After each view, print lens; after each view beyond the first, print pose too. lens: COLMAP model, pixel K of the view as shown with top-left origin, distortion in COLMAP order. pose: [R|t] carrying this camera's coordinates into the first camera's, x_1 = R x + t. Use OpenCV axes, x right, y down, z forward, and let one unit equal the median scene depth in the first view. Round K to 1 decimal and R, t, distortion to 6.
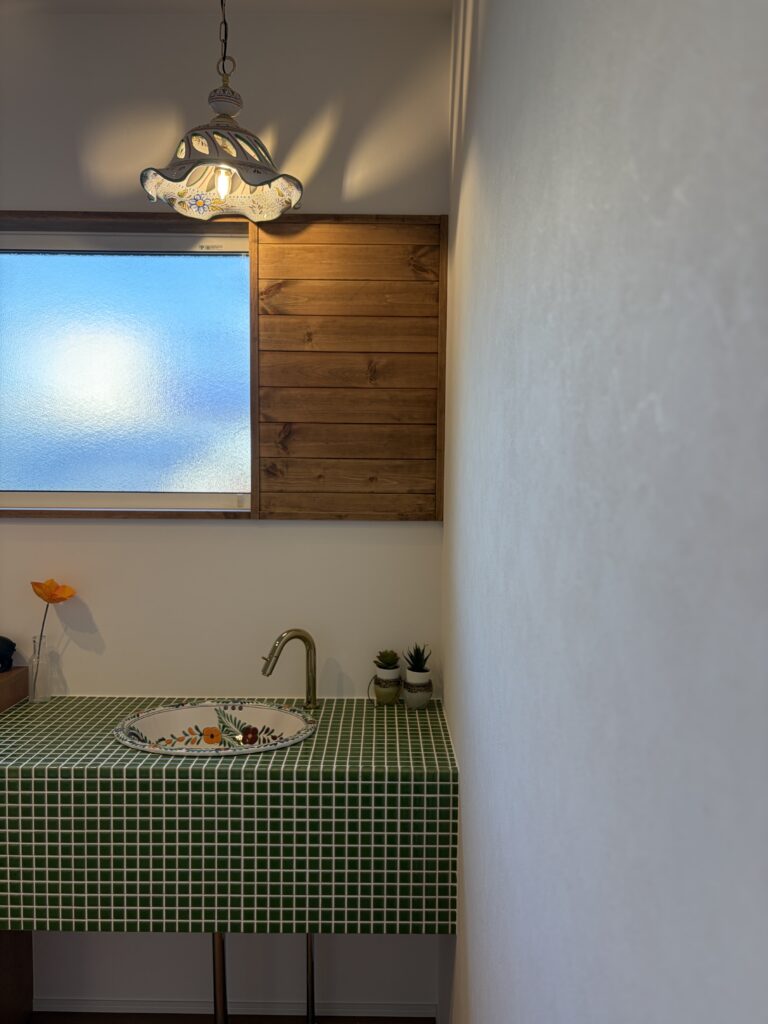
lens RADIAL K [[778.7, 0, 380.8], [0, 778.7, 505.9], [0, 0, 1]] dist [0.028469, -0.008641]
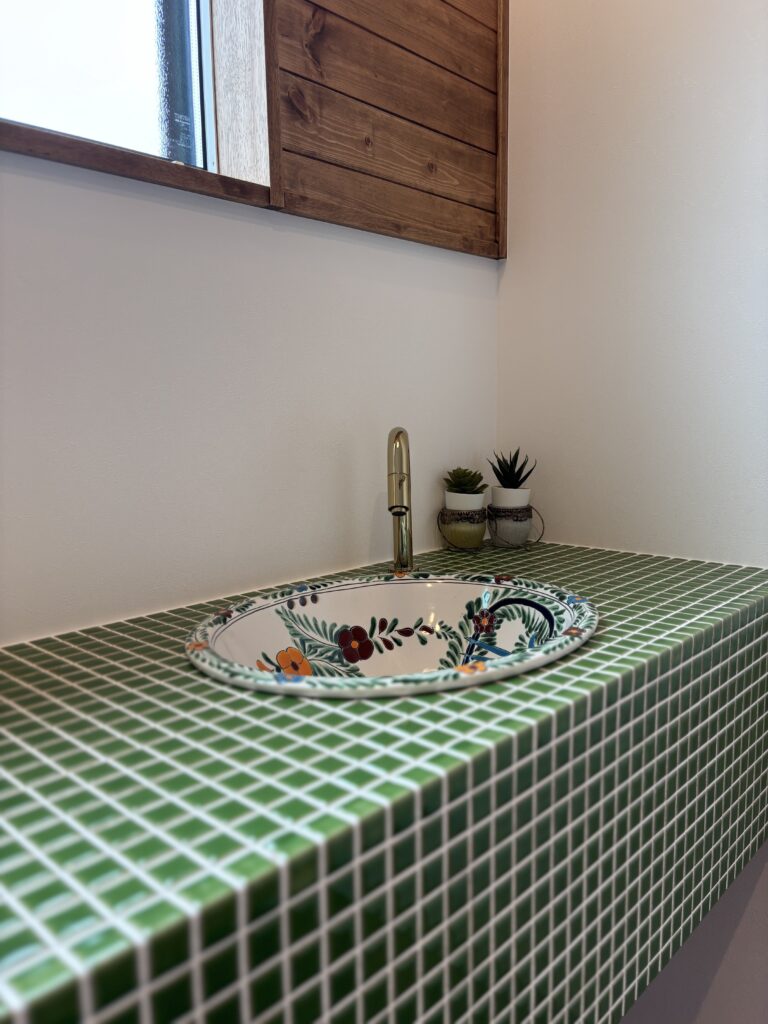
lens RADIAL K [[777.4, 0, 385.1], [0, 777.4, 521.3], [0, 0, 1]] dist [0.028923, -0.013072]
pose [[0.671995, -0.125468, 0.729850, -0.494685], [0.049749, 0.990965, 0.124551, 0.152777], [-0.738883, -0.047388, 0.672166, 0.642662]]
